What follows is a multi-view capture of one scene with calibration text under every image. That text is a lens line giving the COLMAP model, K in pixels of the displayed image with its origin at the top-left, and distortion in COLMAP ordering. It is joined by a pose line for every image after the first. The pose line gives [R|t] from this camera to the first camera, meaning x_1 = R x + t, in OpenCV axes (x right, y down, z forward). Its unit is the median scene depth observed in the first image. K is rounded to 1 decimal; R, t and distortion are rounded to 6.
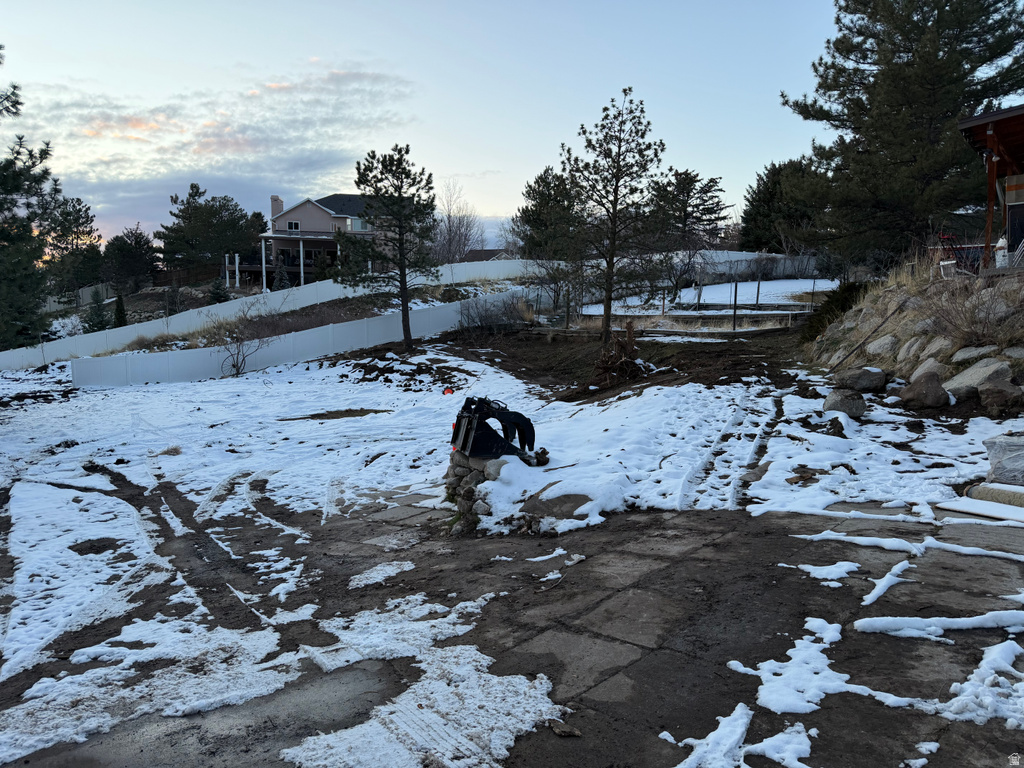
lens RADIAL K [[710.5, 0, 516.3], [0, 710.5, 398.5], [0, 0, 1]] dist [0.055778, -0.069737]
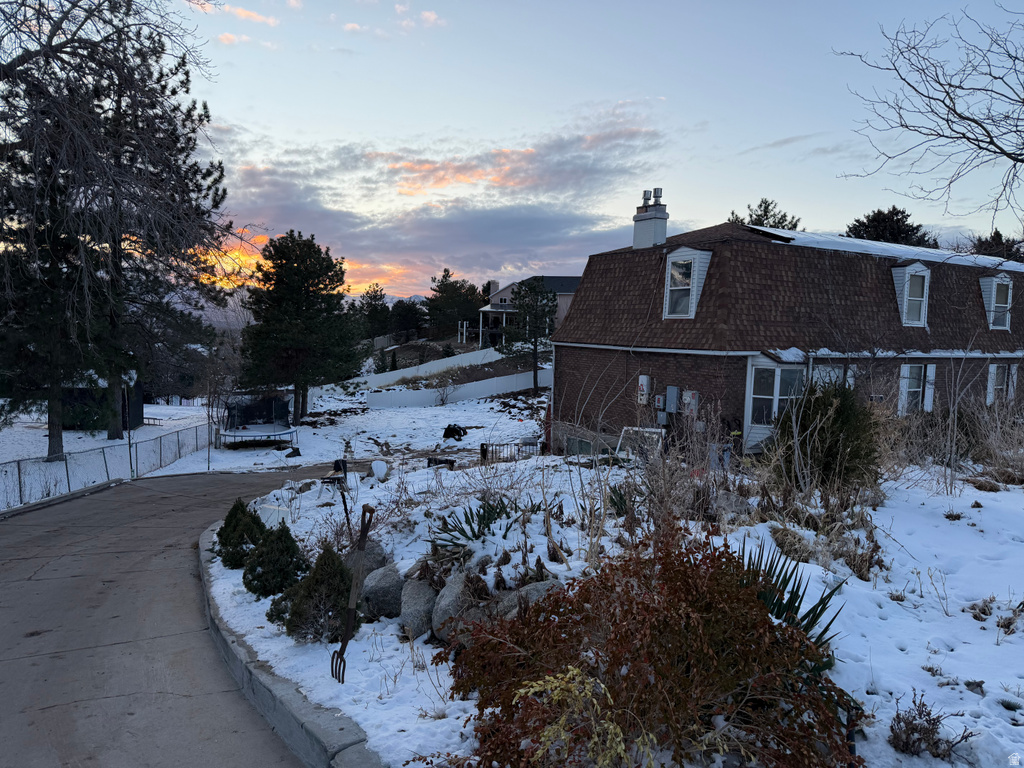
lens RADIAL K [[710.5, 0, 502.4], [0, 710.5, 374.3], [0, 0, 1]] dist [0.055778, -0.069737]
pose [[0.932136, 0.034280, -0.360481, 0.389586], [-0.057380, 0.996914, -0.053570, -0.019470], [0.357532, 0.070618, 0.931227, -0.626551]]
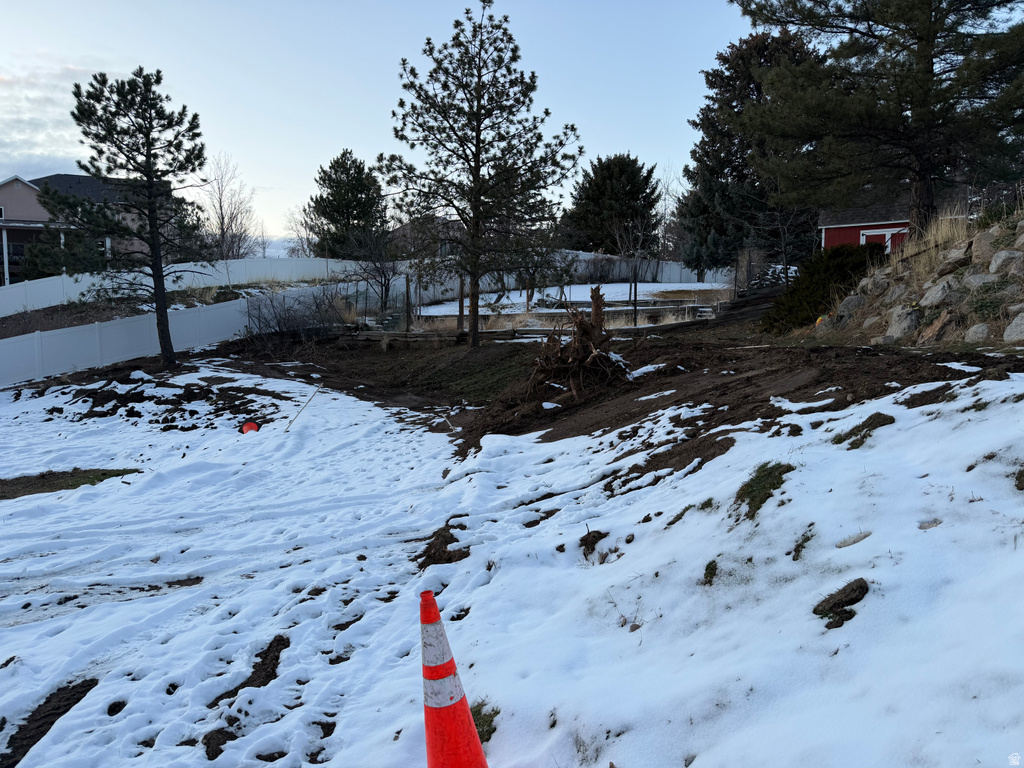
lens RADIAL K [[710.5, 0, 514.8], [0, 710.5, 390.2], [0, 0, 1]] dist [0.055778, -0.069737]
pose [[0.955443, -0.039453, 0.292528, -0.038535], [0.052498, 0.997940, -0.036875, -0.004562], [-0.290471, 0.050589, 0.955546, 0.257508]]
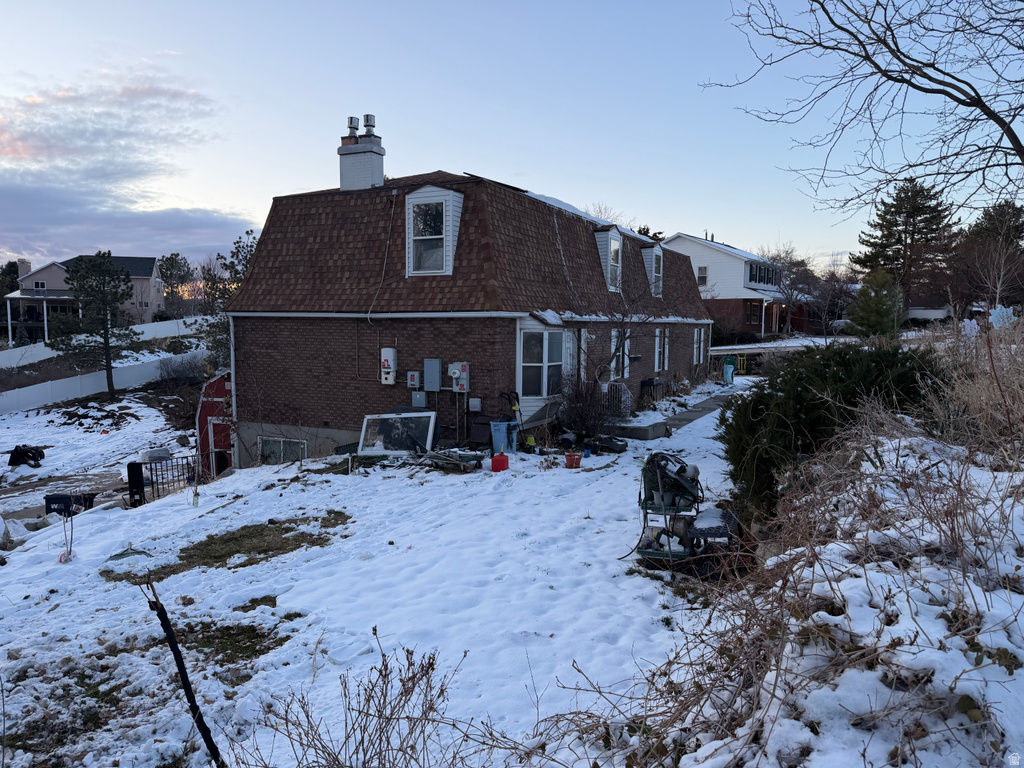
lens RADIAL K [[710.5, 0, 525.4], [0, 710.5, 381.3], [0, 0, 1]] dist [0.055778, -0.069737]
pose [[0.970134, -0.028839, 0.240849, 0.287053], [0.039648, 0.998407, -0.040154, -0.014460], [-0.239307, 0.048504, 0.969732, -0.529385]]
